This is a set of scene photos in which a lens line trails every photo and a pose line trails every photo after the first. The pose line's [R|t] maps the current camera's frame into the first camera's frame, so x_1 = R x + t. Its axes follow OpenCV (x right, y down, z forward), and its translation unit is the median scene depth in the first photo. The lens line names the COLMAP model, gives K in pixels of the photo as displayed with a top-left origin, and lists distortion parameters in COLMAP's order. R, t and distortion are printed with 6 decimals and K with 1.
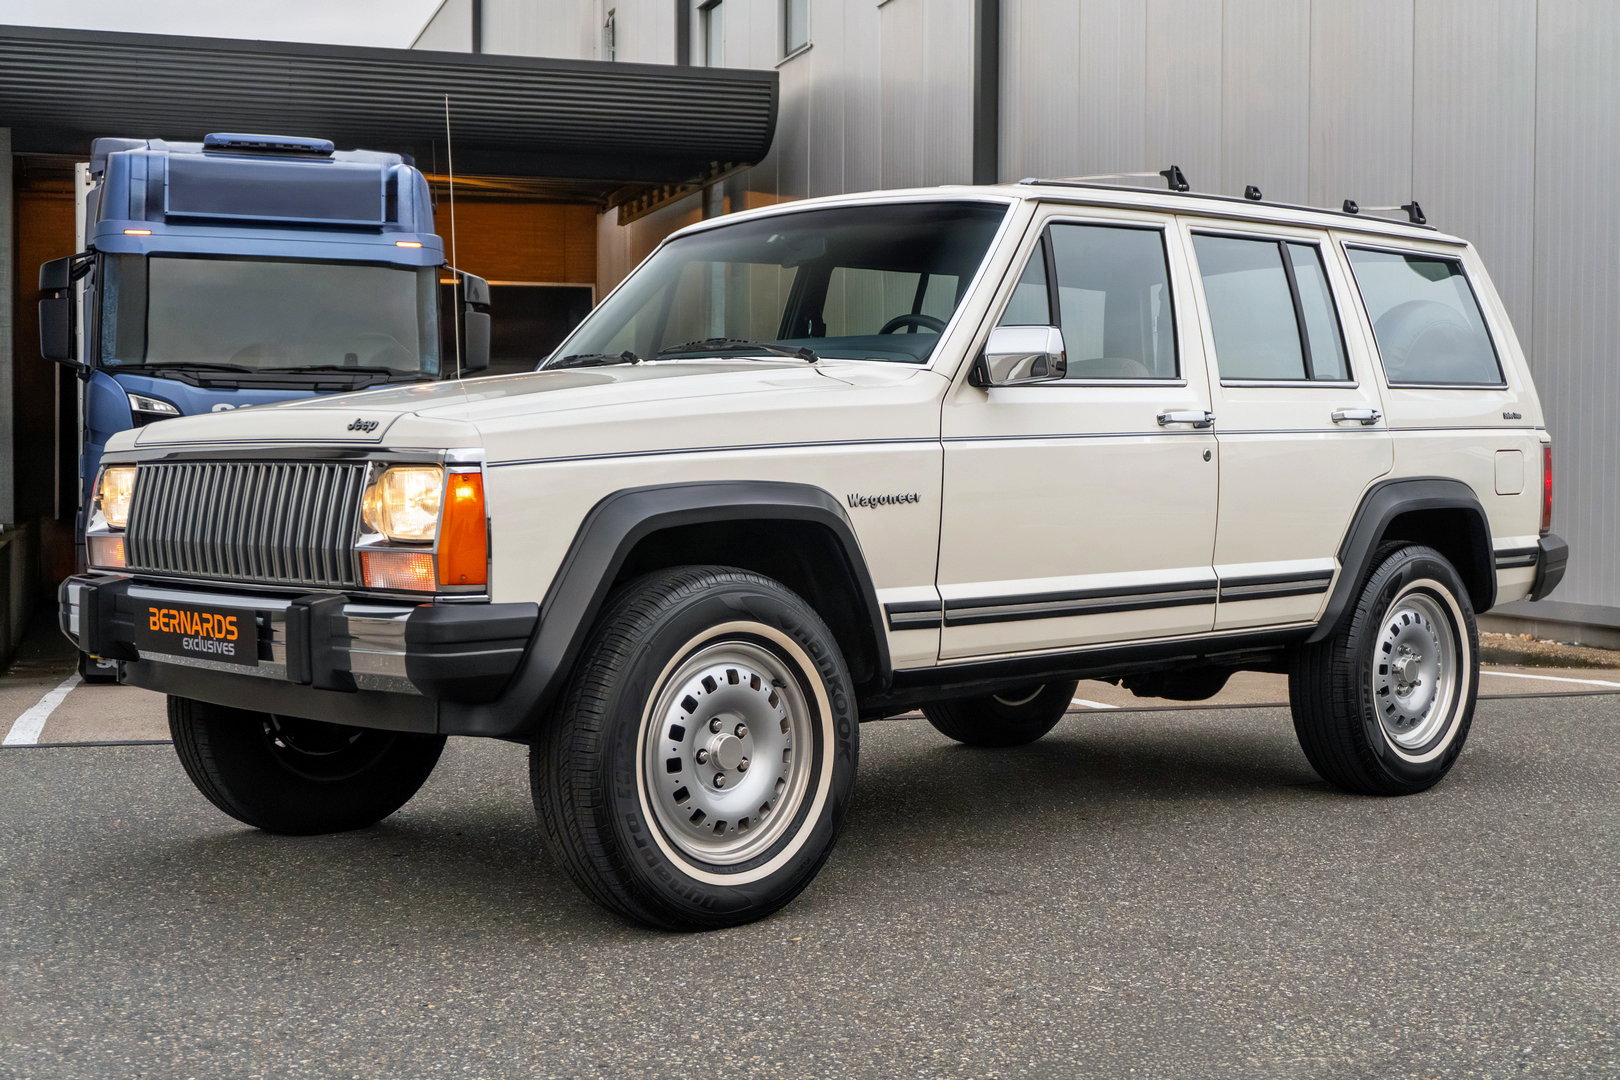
lens RADIAL K [[2106.5, 0, 803.8], [0, 2106.5, 555.5], [0, 0, 1]] dist [0.018249, 0.000000]
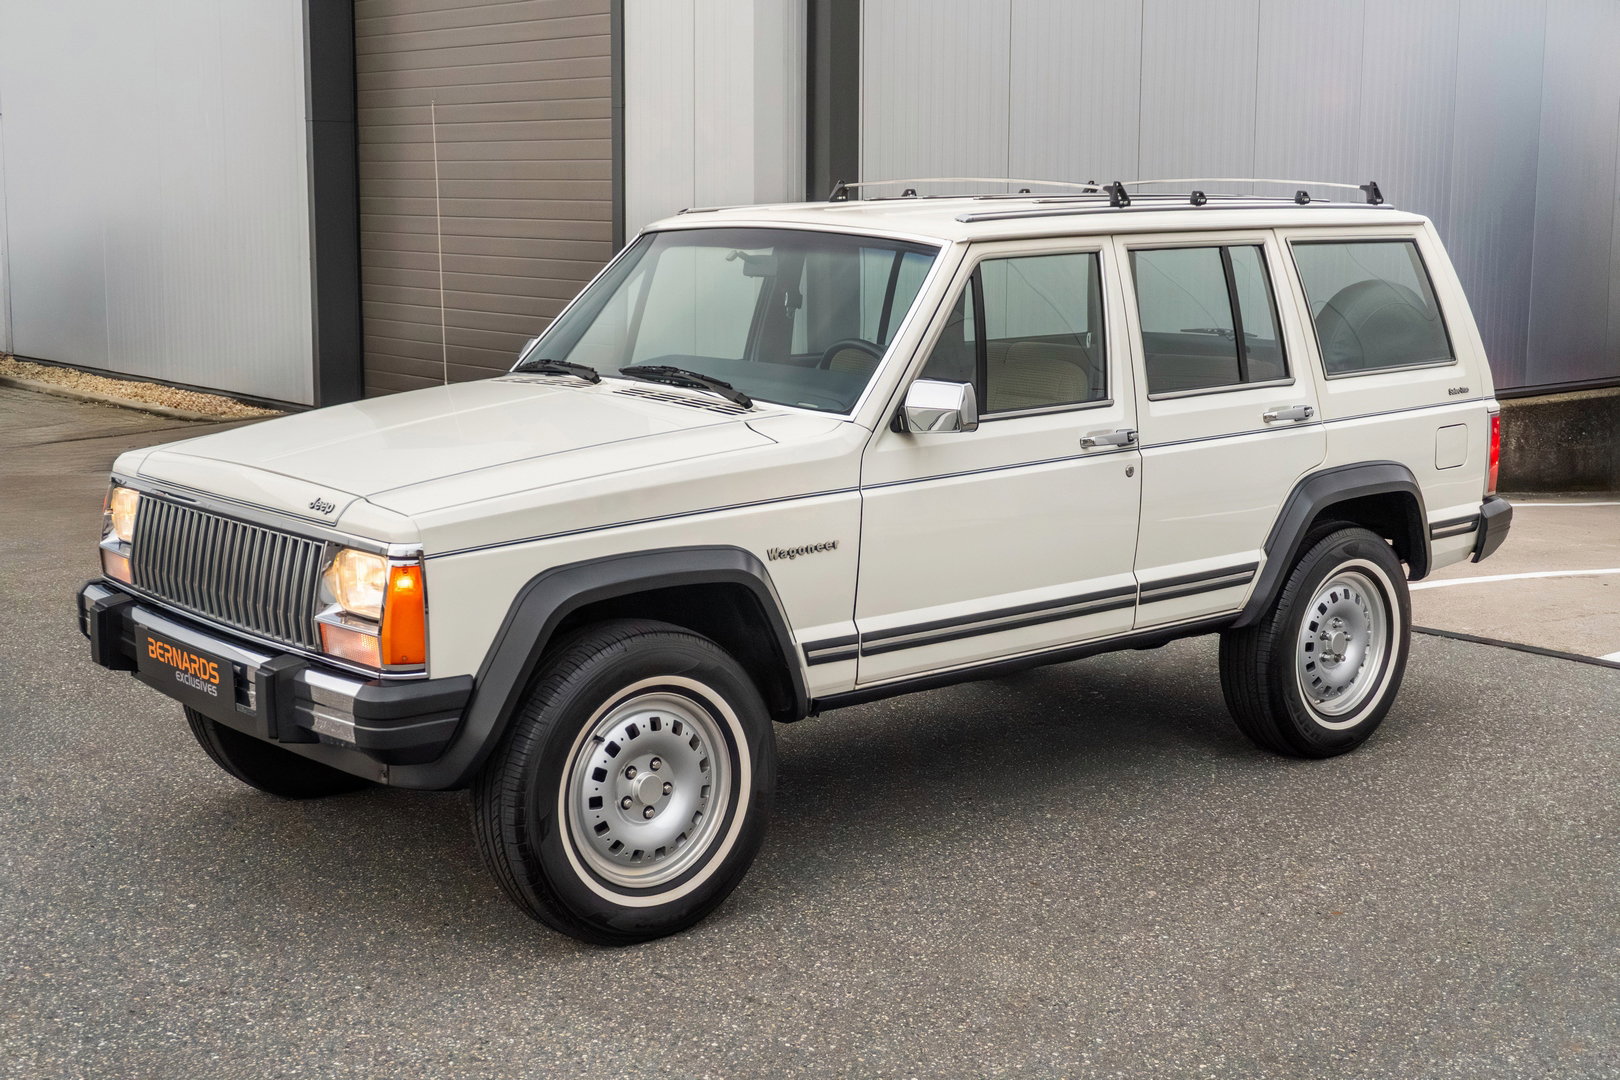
lens RADIAL K [[2106.5, 0, 758.1], [0, 2106.5, 584.1], [0, 0, 1]] dist [0.018249, 0.000000]
pose [[0.997808, 0.017813, -0.063739, 0.080982], [-0.008807, 0.990272, 0.138868, -0.153147], [0.065593, -0.138002, 0.988258, -0.082546]]
